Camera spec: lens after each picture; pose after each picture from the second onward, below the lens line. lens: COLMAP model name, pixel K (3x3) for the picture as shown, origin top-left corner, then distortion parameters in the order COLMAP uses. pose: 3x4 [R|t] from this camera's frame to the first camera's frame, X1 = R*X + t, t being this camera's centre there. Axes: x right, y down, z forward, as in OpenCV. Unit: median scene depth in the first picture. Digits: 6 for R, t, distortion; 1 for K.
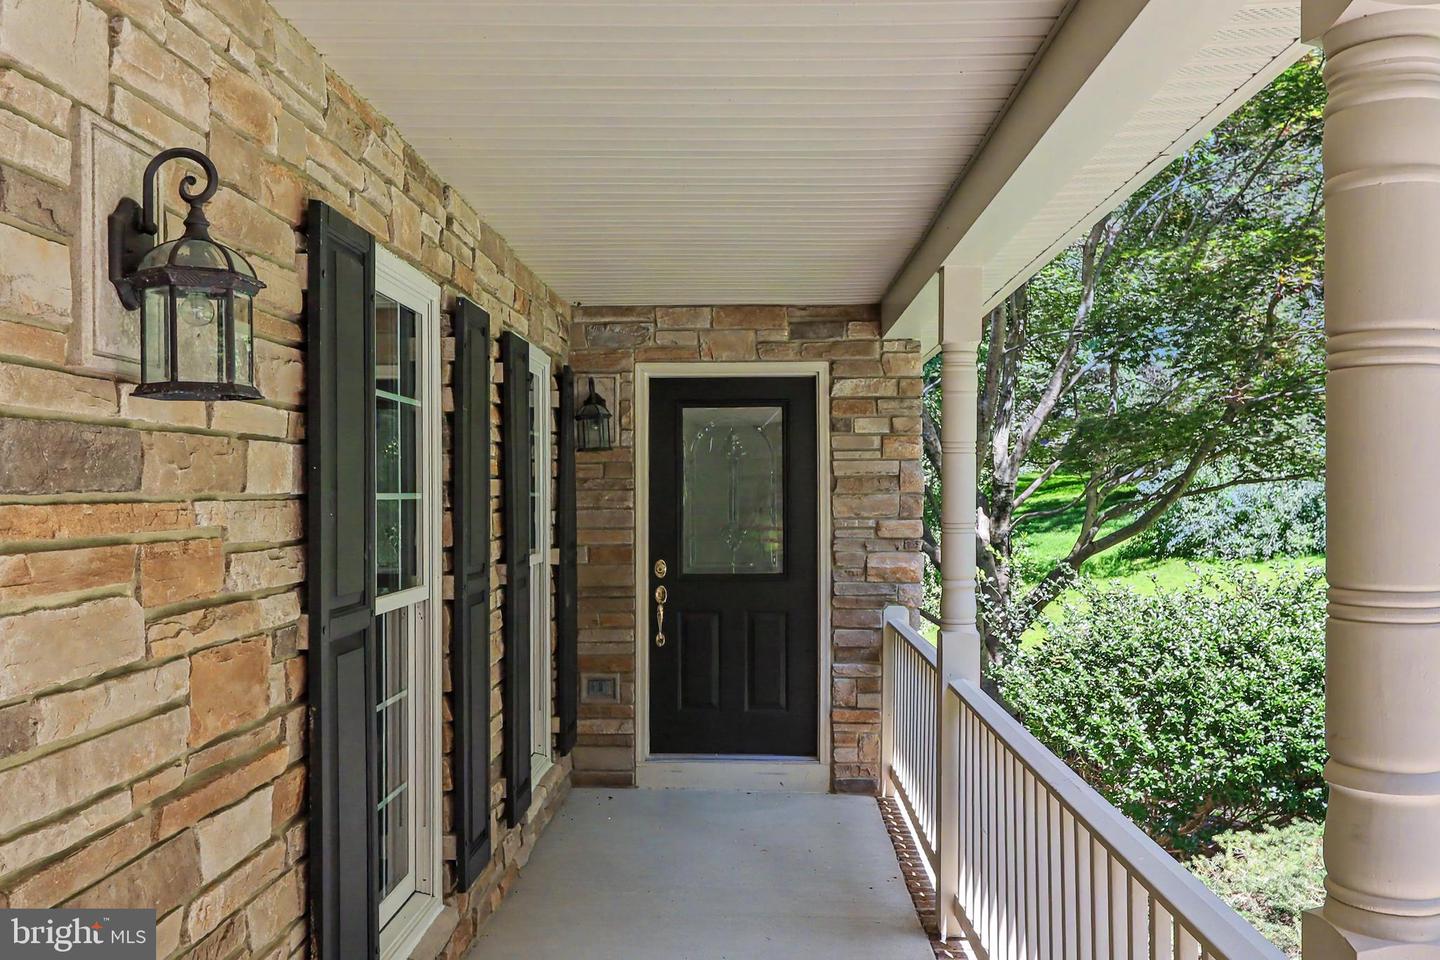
lens RADIAL K [[1216.6, 0, 719.3], [0, 1216.6, 482.6], [0, 0, 1]] dist [-0.006435, -0.001950]
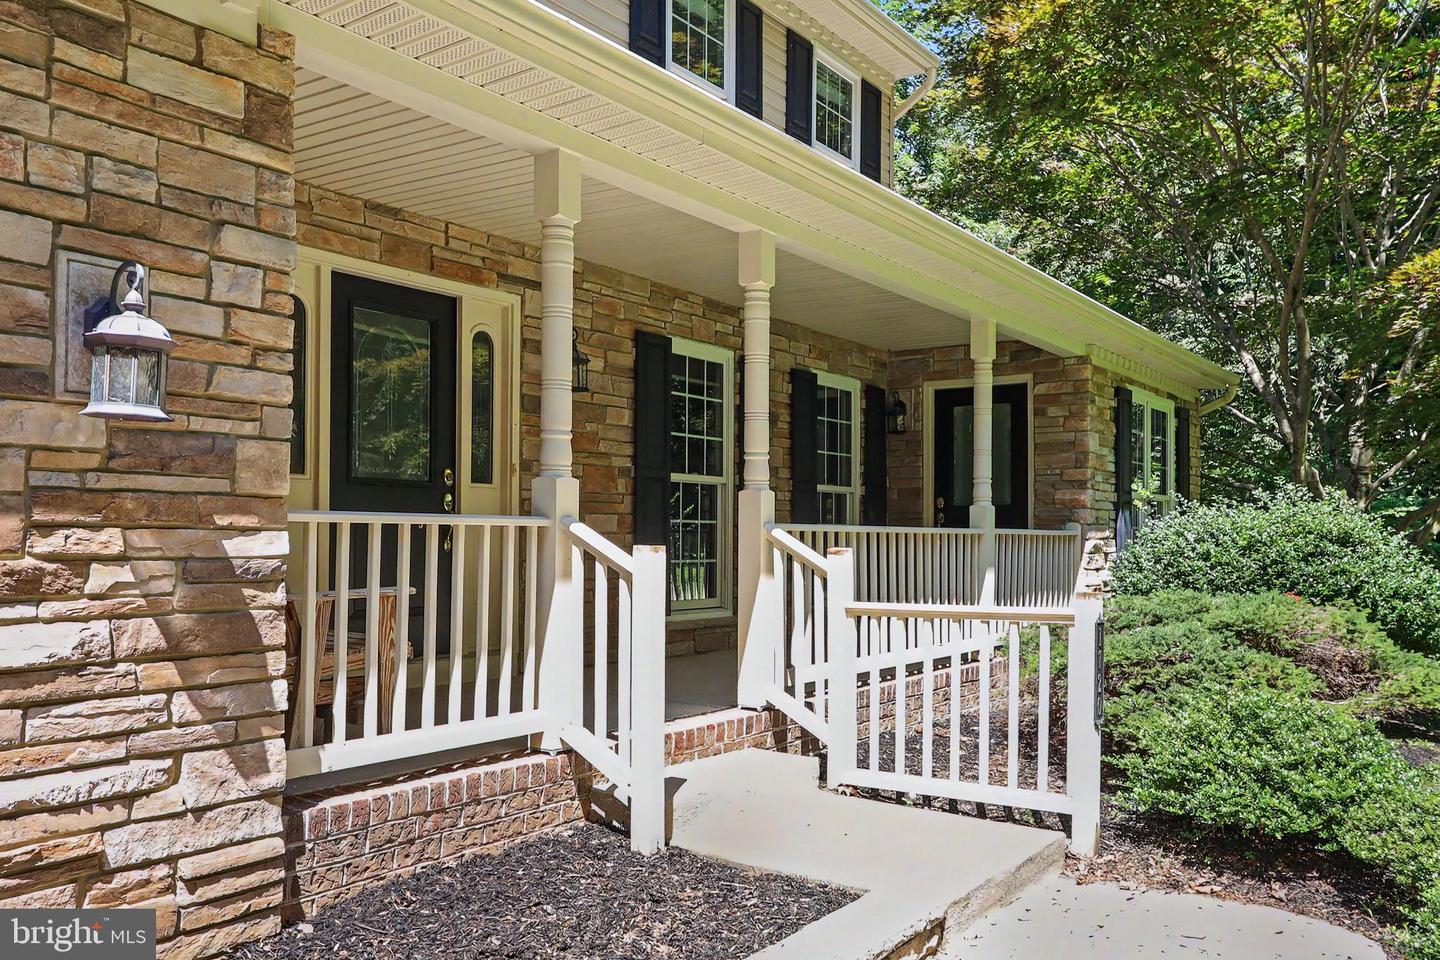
lens RADIAL K [[1216.6, 0, 719.2], [0, 1216.6, 484.6], [0, 0, 1]] dist [-0.006435, -0.001950]
pose [[0.850918, -0.016891, -0.525027, 0.588303], [-0.001225, 0.999416, -0.034137, 0.106021], [0.525297, 0.029691, 0.850401, -0.604264]]
